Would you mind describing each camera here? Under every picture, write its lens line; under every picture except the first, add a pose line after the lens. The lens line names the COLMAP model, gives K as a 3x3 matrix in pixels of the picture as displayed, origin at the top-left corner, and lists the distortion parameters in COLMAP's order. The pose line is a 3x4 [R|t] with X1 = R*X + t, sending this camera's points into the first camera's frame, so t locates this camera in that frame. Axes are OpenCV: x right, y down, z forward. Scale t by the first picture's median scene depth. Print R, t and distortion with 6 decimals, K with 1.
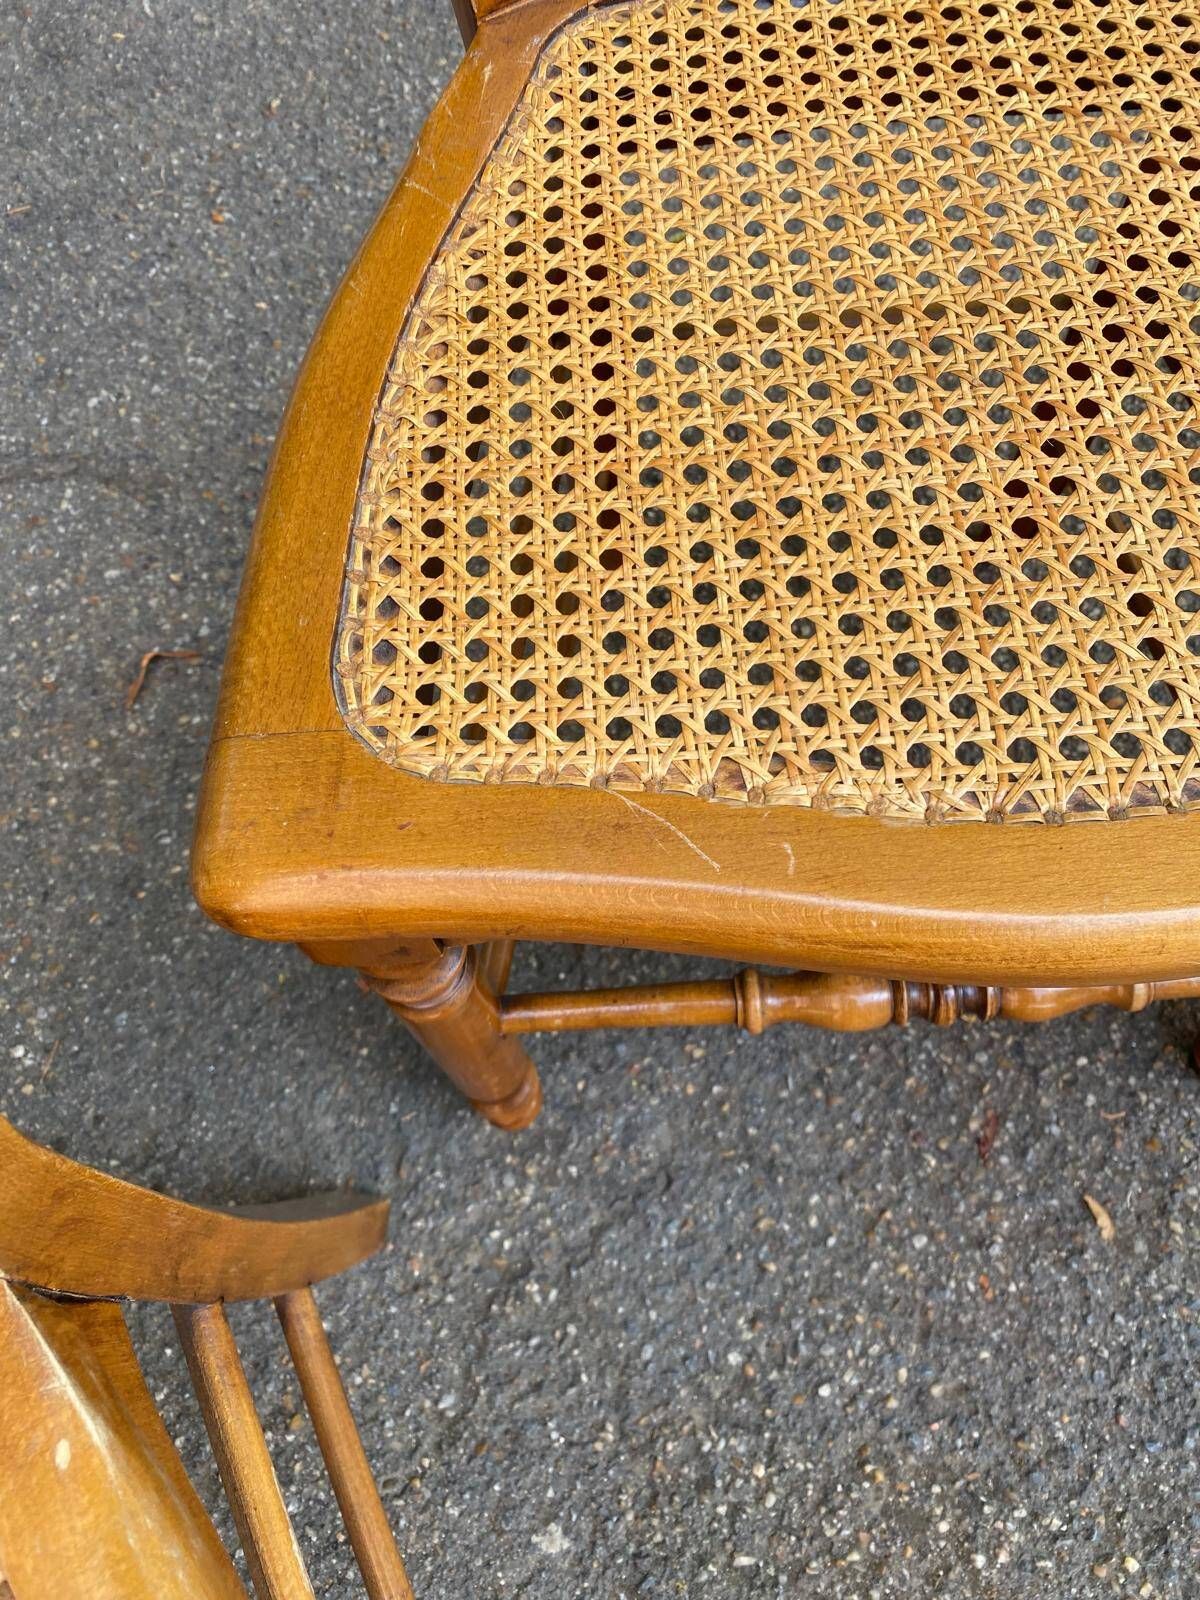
lens RADIAL K [[1211.3, 0, 620.5], [0, 1211.3, 765.9], [0, 0, 1]] dist [0.009756, -0.012332]
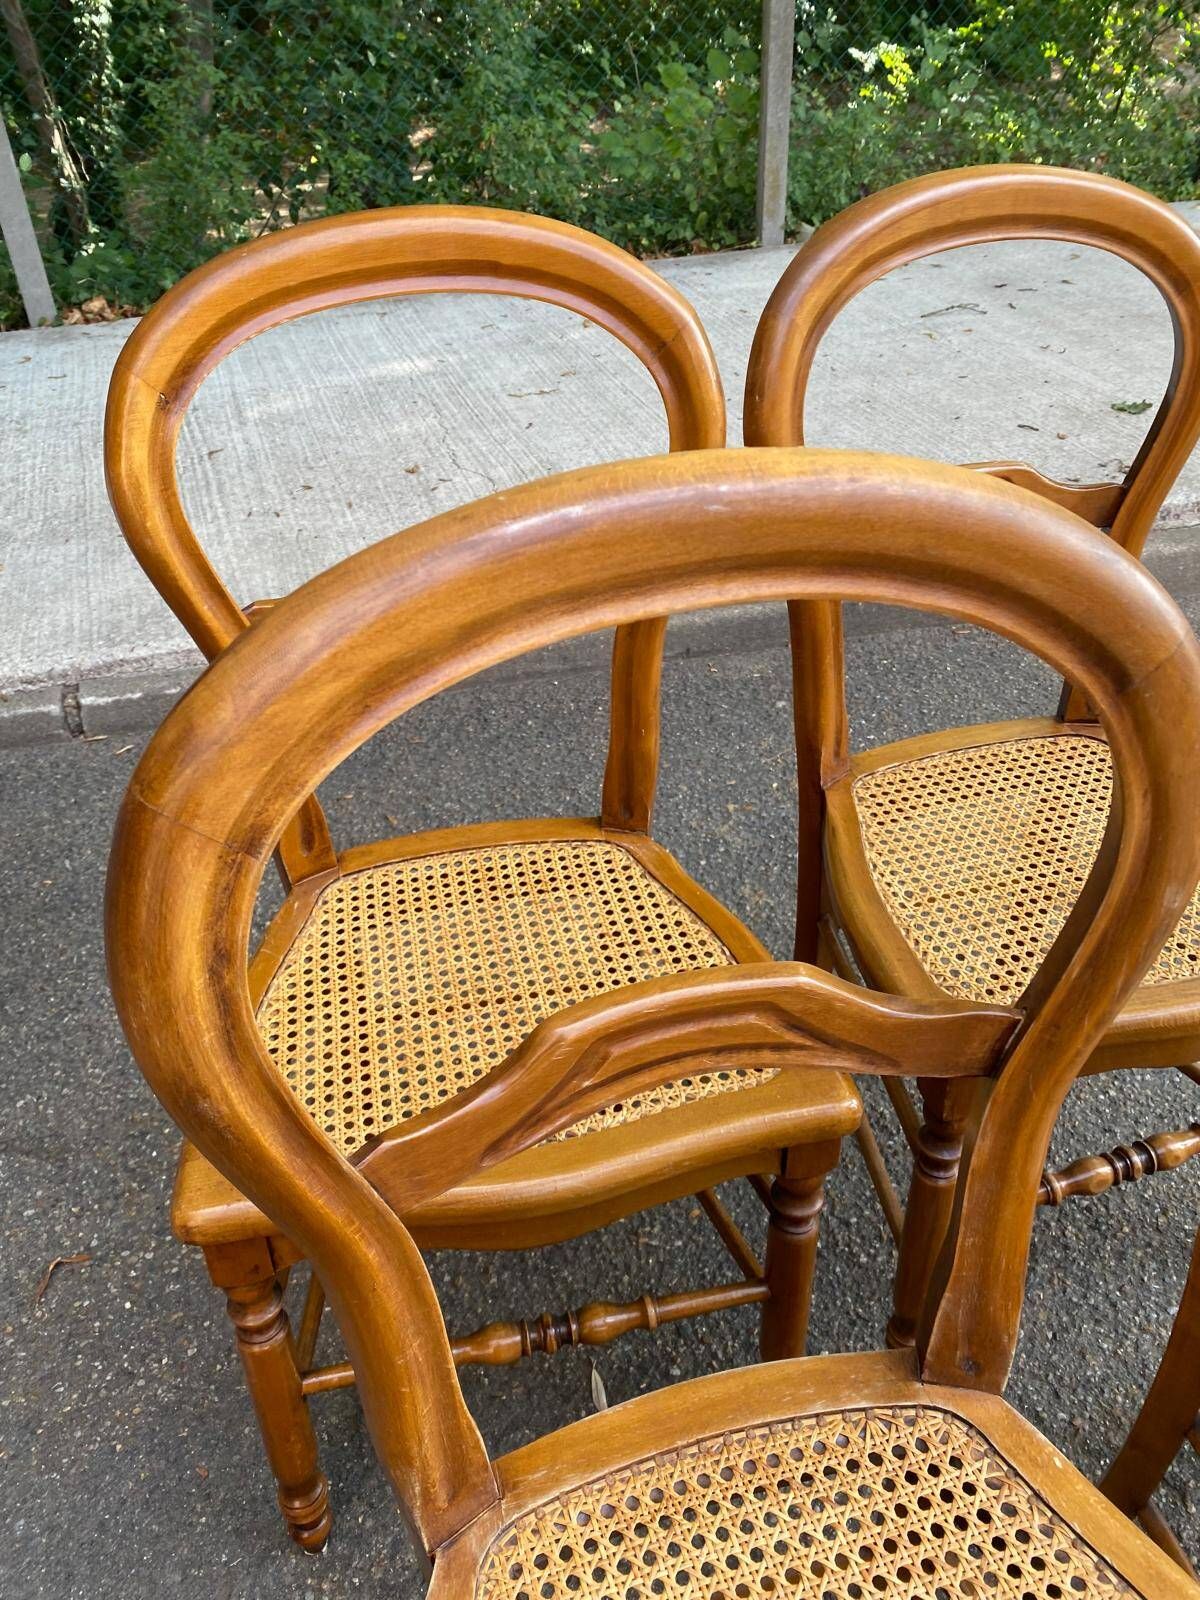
lens RADIAL K [[1211.3, 0, 588.3], [0, 1211.3, 778.6], [0, 0, 1]] dist [0.009756, -0.012332]
pose [[0.986532, -0.058555, 0.152727, 0.065012], [0.132265, 0.834913, -0.534252, 0.338493], [-0.096231, 0.547258, 0.831414, -0.695999]]
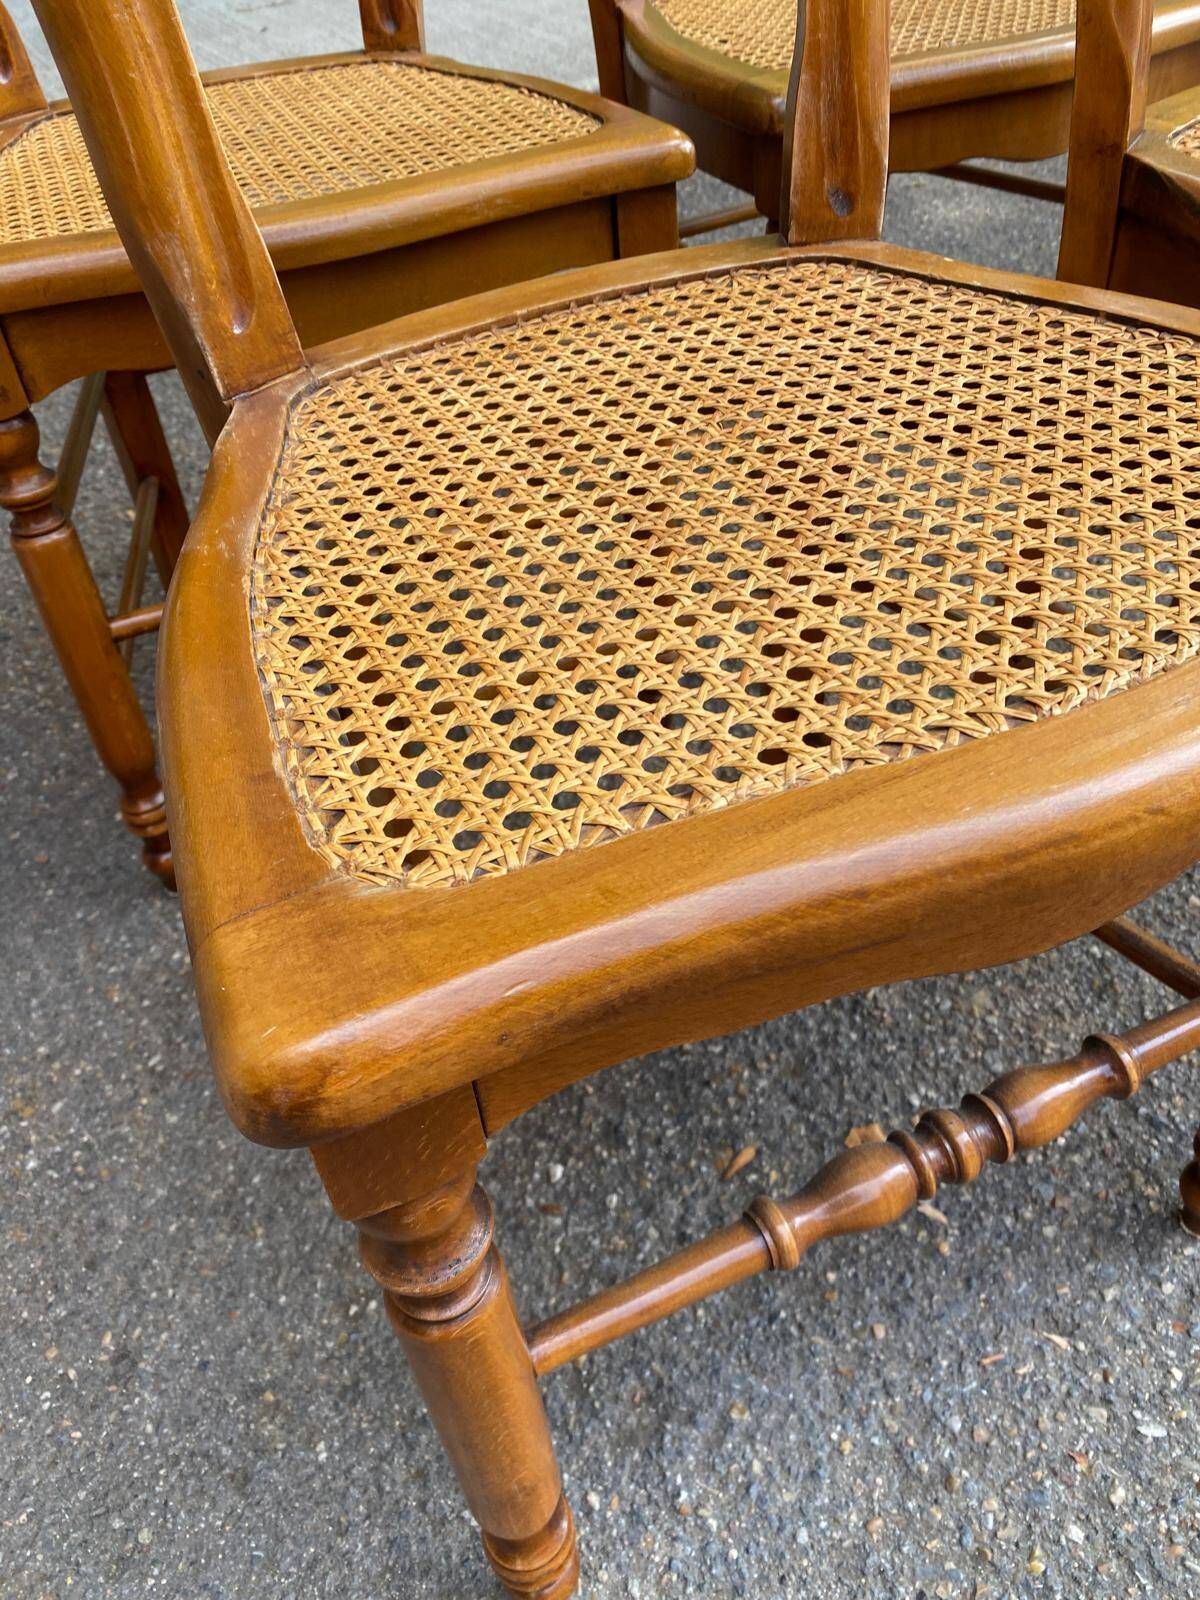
lens RADIAL K [[1211.3, 0, 593.2], [0, 1211.3, 805.4], [0, 0, 1]] dist [0.009756, -0.012332]
pose [[0.938382, -0.238358, 0.250251, 0.022861], [0.322171, 0.865392, -0.383799, 0.842933], [-0.125083, 0.440774, 0.888860, -0.229019]]
